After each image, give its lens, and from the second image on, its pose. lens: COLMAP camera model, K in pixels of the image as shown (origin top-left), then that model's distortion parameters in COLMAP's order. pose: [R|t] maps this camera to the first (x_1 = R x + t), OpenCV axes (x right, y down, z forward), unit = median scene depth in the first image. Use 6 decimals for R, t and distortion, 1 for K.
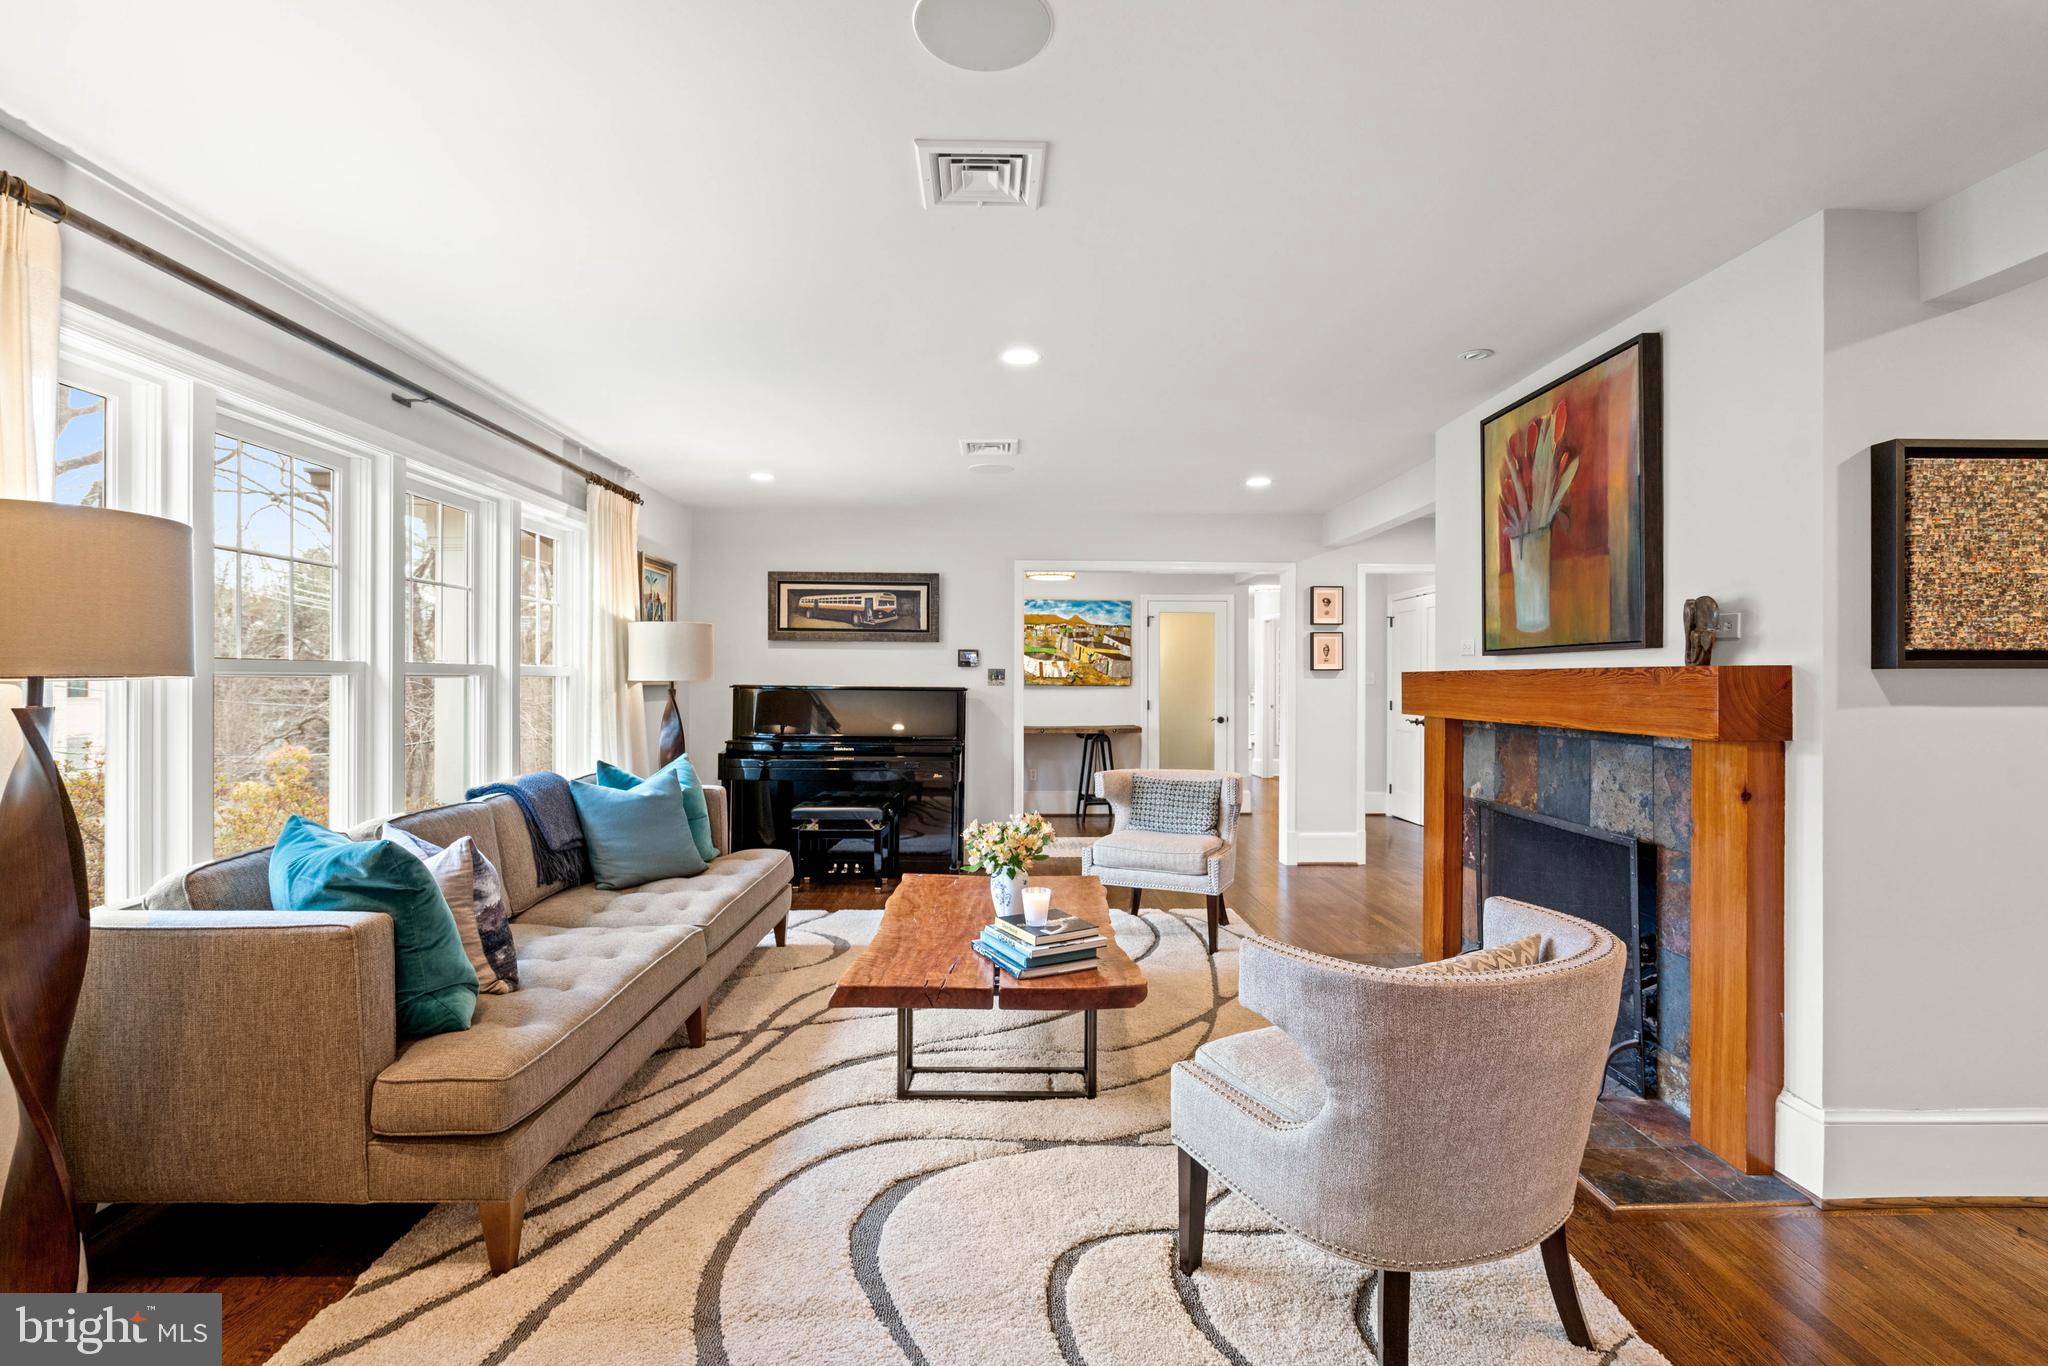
lens RADIAL K [[920.4, 0, 1028.0], [0, 920.4, 686.9], [0, 0, 1]] dist [-0.007345, 0.001661]
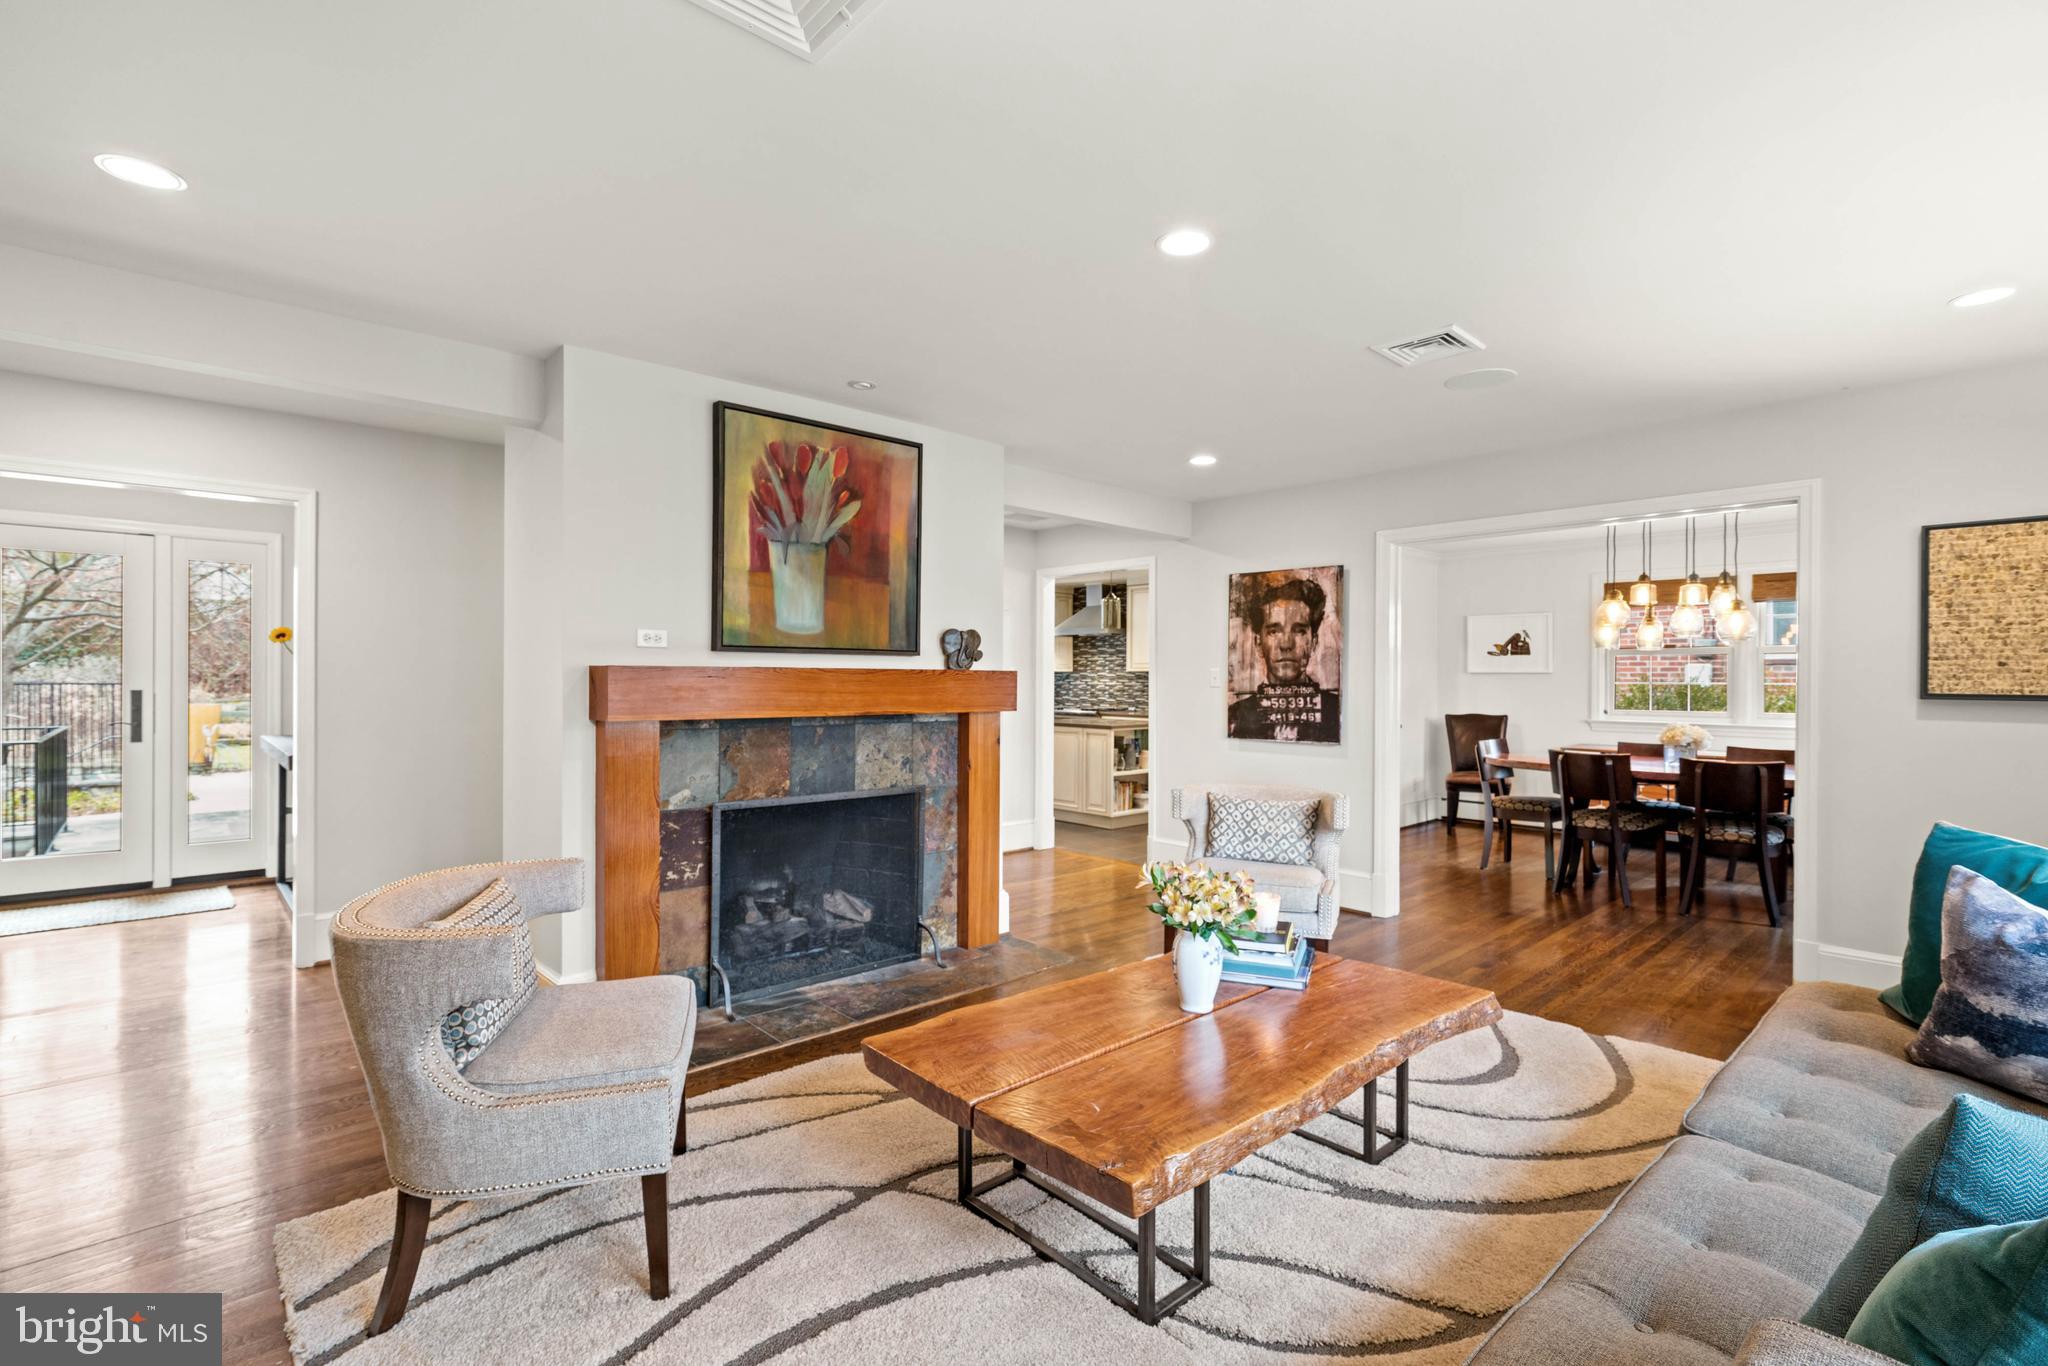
lens RADIAL K [[920.4, 0, 1030.2], [0, 920.4, 686.5], [0, 0, 1]] dist [-0.007345, 0.001661]
pose [[-0.649000, -0.010787, 0.760712, -0.494478], [-0.001935, 0.999920, 0.012528, -0.010858], [-0.760786, 0.006658, -0.648968, 1.570573]]
